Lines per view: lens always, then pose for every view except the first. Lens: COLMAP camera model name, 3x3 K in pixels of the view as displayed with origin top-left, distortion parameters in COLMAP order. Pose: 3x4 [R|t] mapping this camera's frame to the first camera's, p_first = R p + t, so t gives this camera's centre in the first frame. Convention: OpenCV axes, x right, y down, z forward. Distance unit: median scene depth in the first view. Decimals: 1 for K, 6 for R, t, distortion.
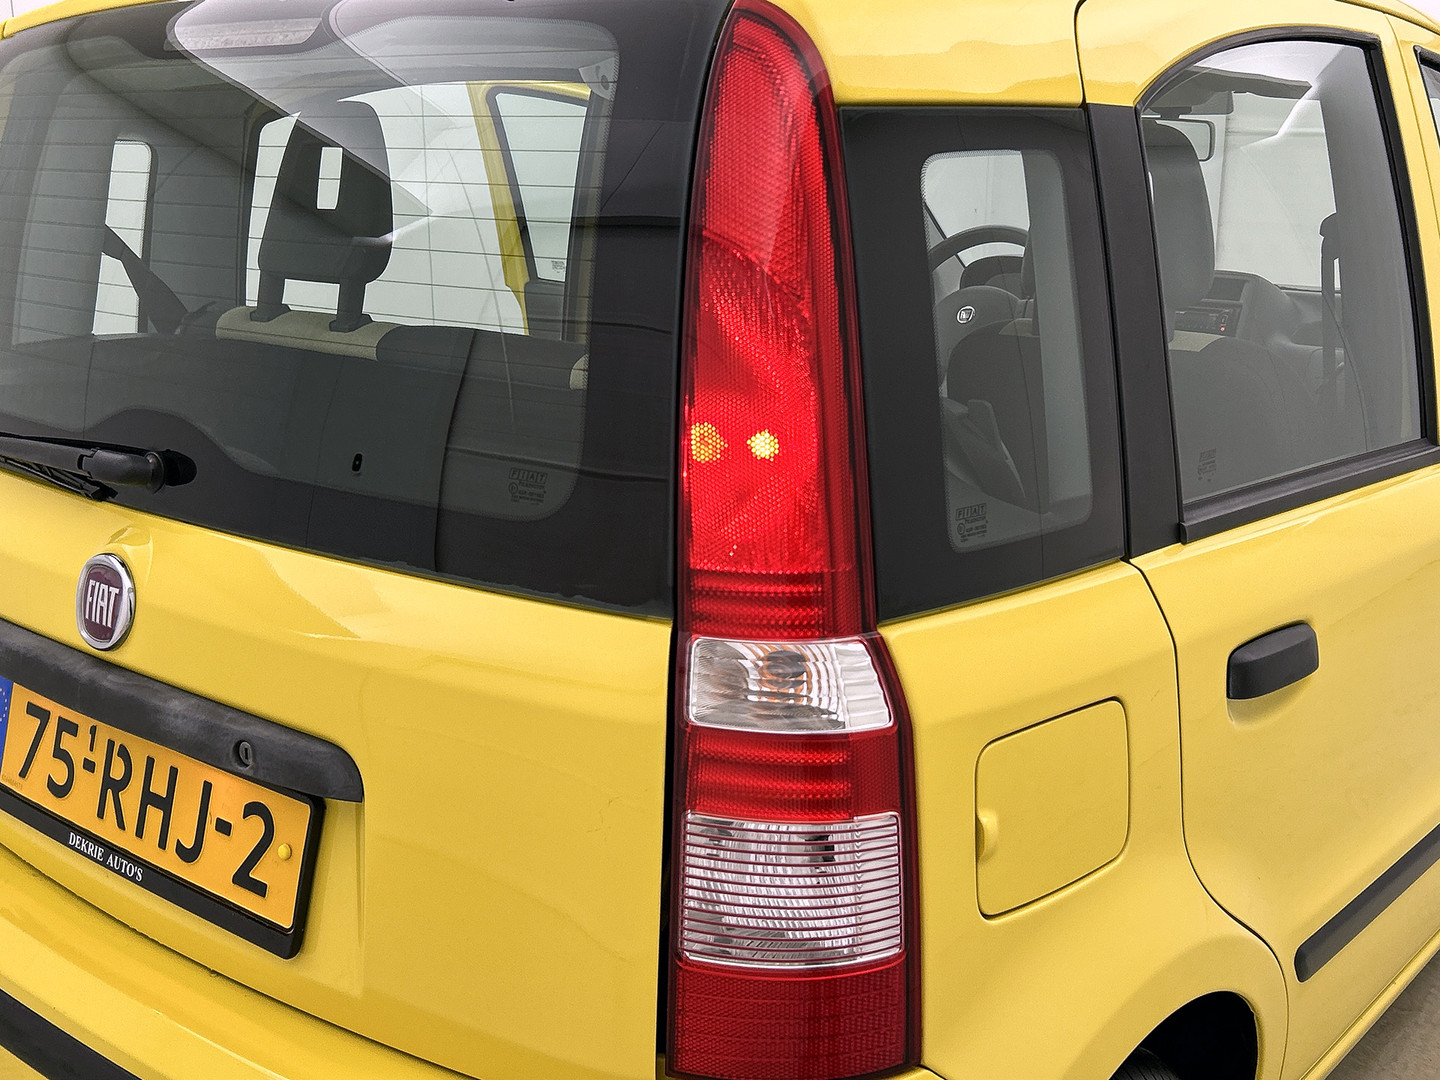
lens RADIAL K [[1586.3, 0, 725.8], [0, 1586.3, 539.6], [0, 0, 1]] dist [-0.001779, 0.000000]
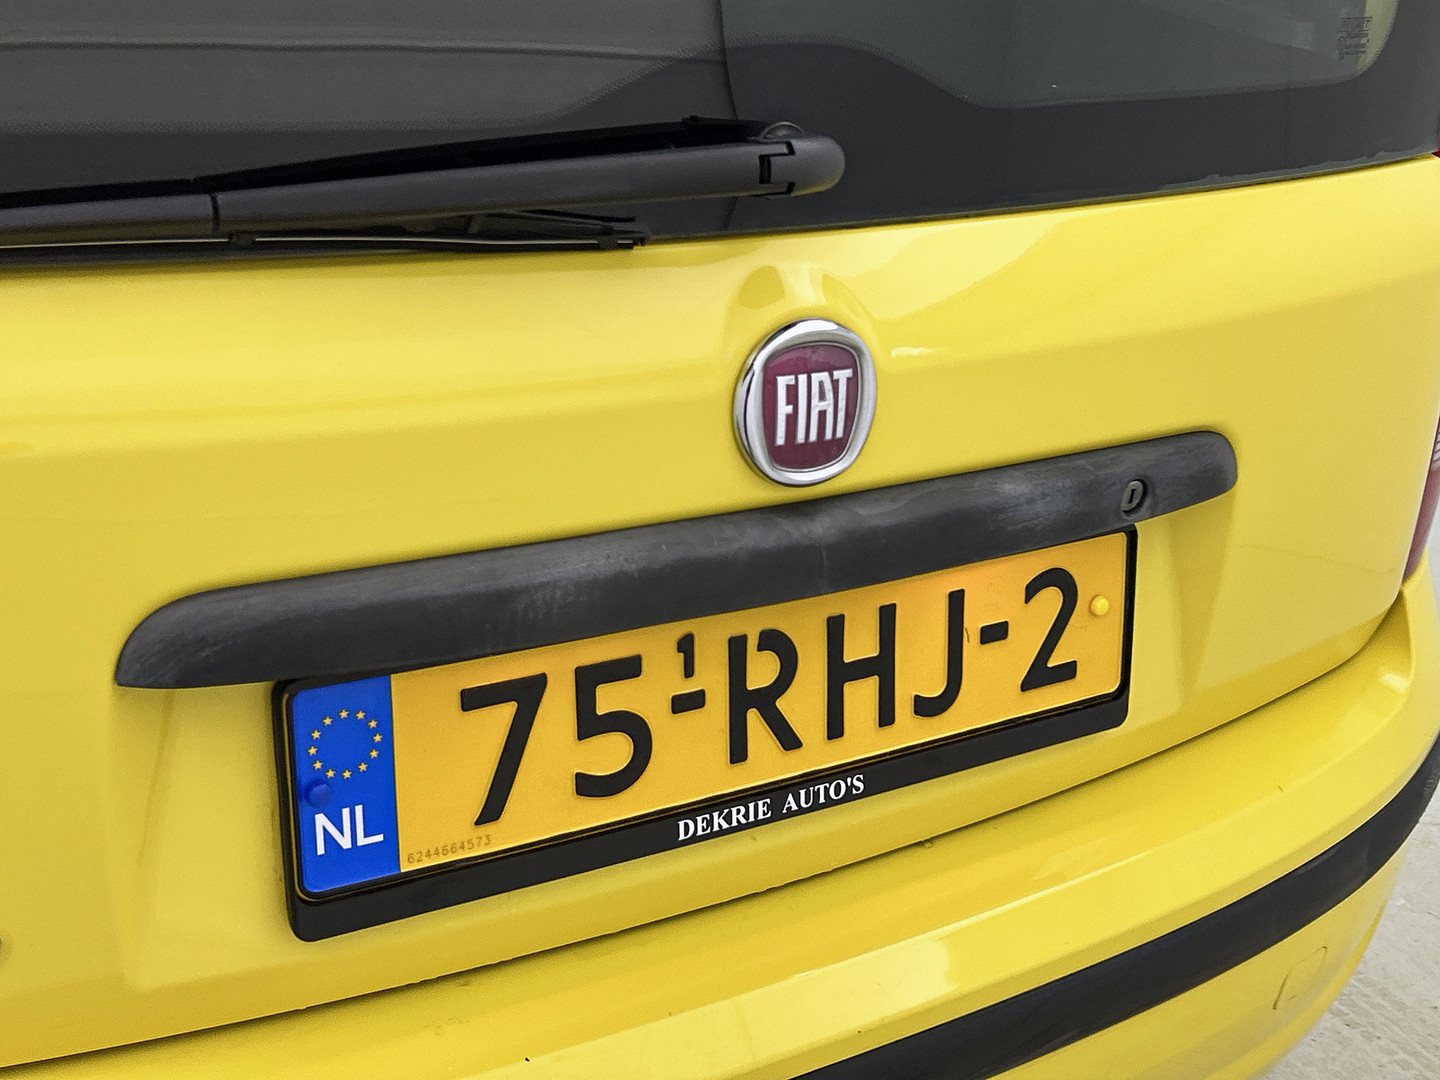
lens RADIAL K [[1882.9, 0, 724.0], [0, 1882.9, 544.0], [0, 0, 1]] dist [0.099196, 0.000000]
pose [[0.319926, -0.406074, 0.856009, -0.995520], [0.102750, 0.913036, 0.394724, -0.184226], [-0.941855, -0.038327, 0.333828, 0.793416]]
